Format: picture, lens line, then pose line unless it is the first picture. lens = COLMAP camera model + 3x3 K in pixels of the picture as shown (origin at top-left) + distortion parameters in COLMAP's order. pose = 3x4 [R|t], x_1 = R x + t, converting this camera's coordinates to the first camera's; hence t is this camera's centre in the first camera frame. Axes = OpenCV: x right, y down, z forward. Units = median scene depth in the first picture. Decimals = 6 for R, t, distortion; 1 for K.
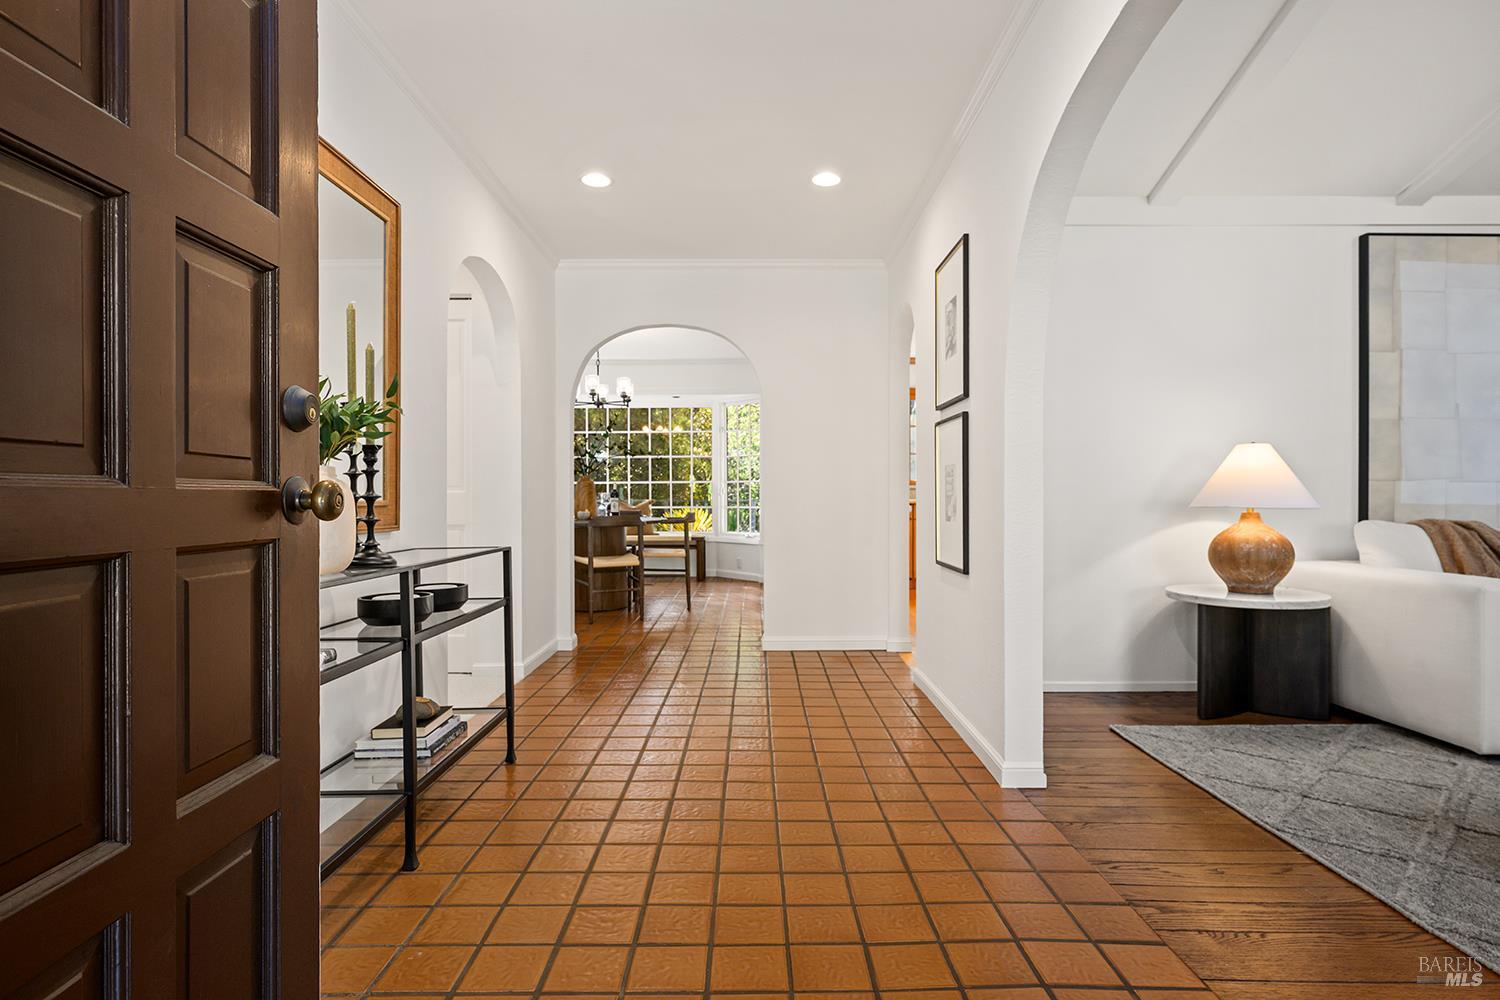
lens RADIAL K [[852.7, 0, 747.7], [0, 852.7, 503.5], [0, 0, 1]] dist [0.002001, 0.000742]
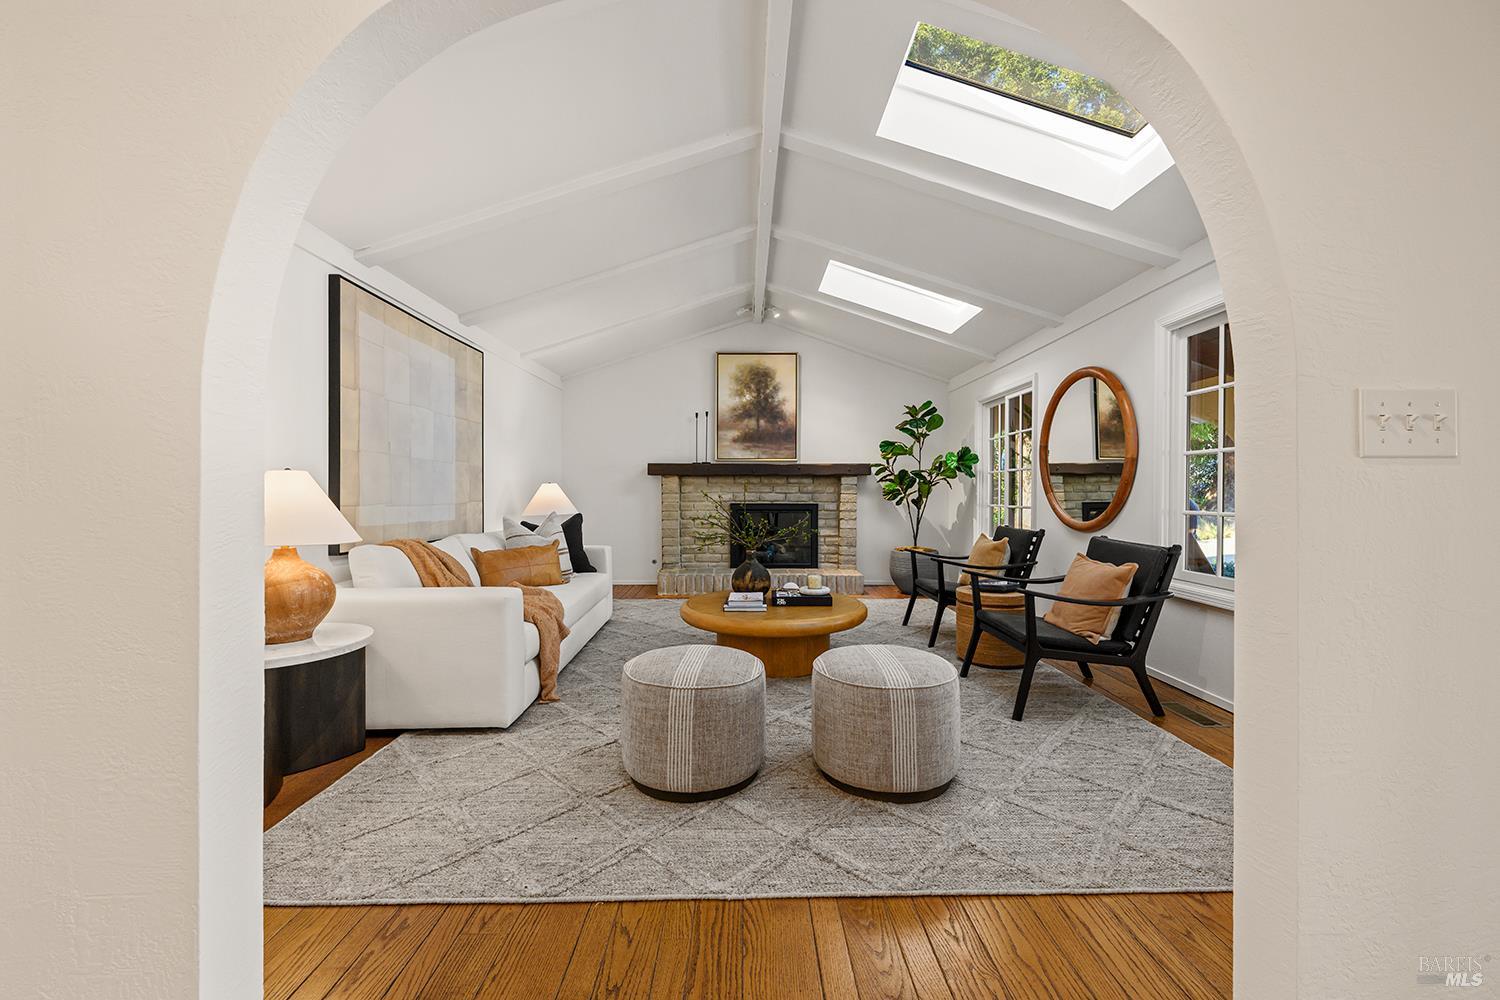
lens RADIAL K [[601.2, 0, 751.0], [0, 601.2, 496.7], [0, 0, 1]] dist [0.000370, 0.000117]
pose [[-0.016132, -0.002333, 0.999867, -0.035333], [0.002962, 0.999993, 0.002381, -0.042802], [-0.999865, 0.003000, -0.016124, 0.536780]]
